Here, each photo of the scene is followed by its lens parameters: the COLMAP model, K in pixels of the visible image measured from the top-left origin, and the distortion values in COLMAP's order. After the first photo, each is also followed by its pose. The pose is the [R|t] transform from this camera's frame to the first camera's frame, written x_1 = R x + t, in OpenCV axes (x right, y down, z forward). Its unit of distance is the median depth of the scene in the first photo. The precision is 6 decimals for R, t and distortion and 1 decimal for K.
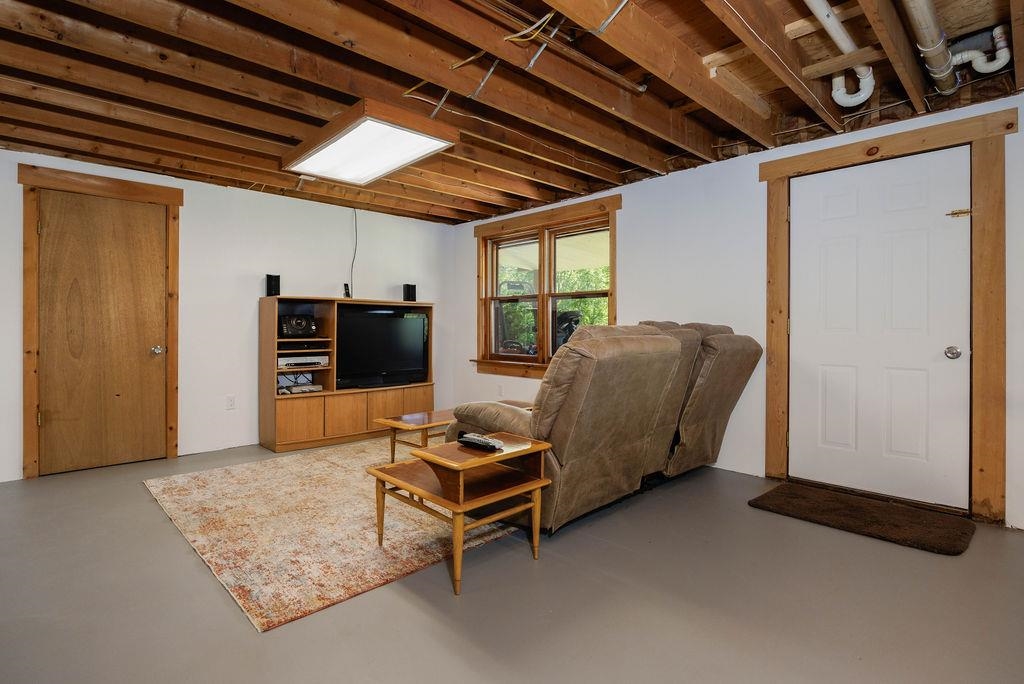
lens RADIAL K [[508.5, 0, 514.1], [0, 508.5, 336.8], [0, 0, 1]] dist [0.001406, -0.000728]
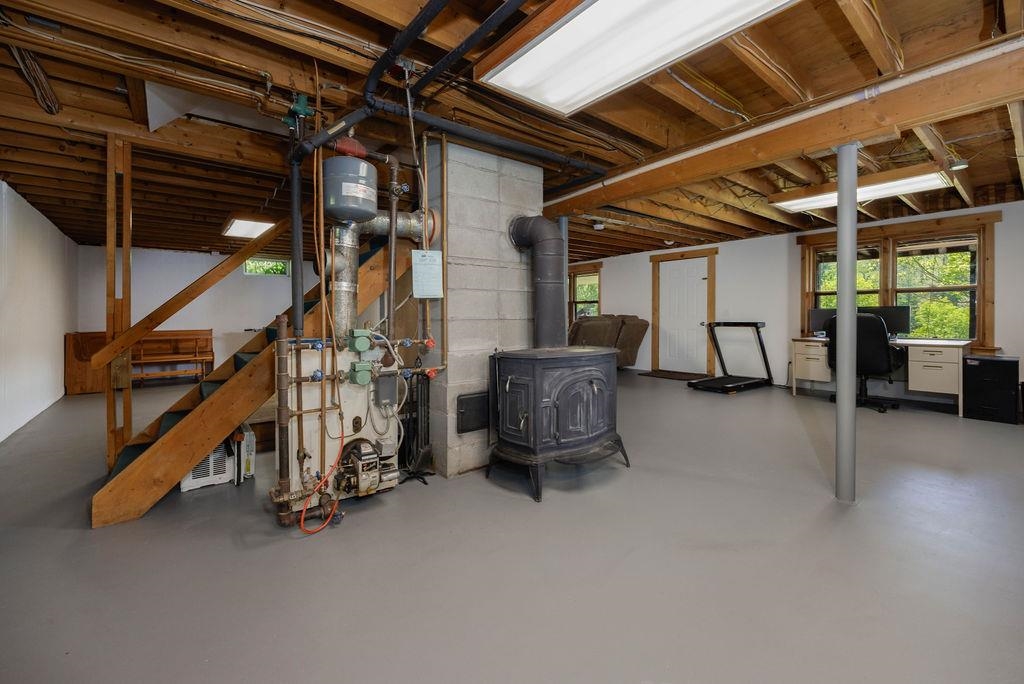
lens RADIAL K [[433.3, 0, 515.3], [0, 433.3, 323.1], [0, 0, 1]] dist [0.001854, 0.000162]
pose [[0.996495, -0.002990, -0.083598, -0.038228], [0.002930, 0.999995, -0.000835, 0.019500], [0.083600, 0.000587, 0.996499, -1.379056]]
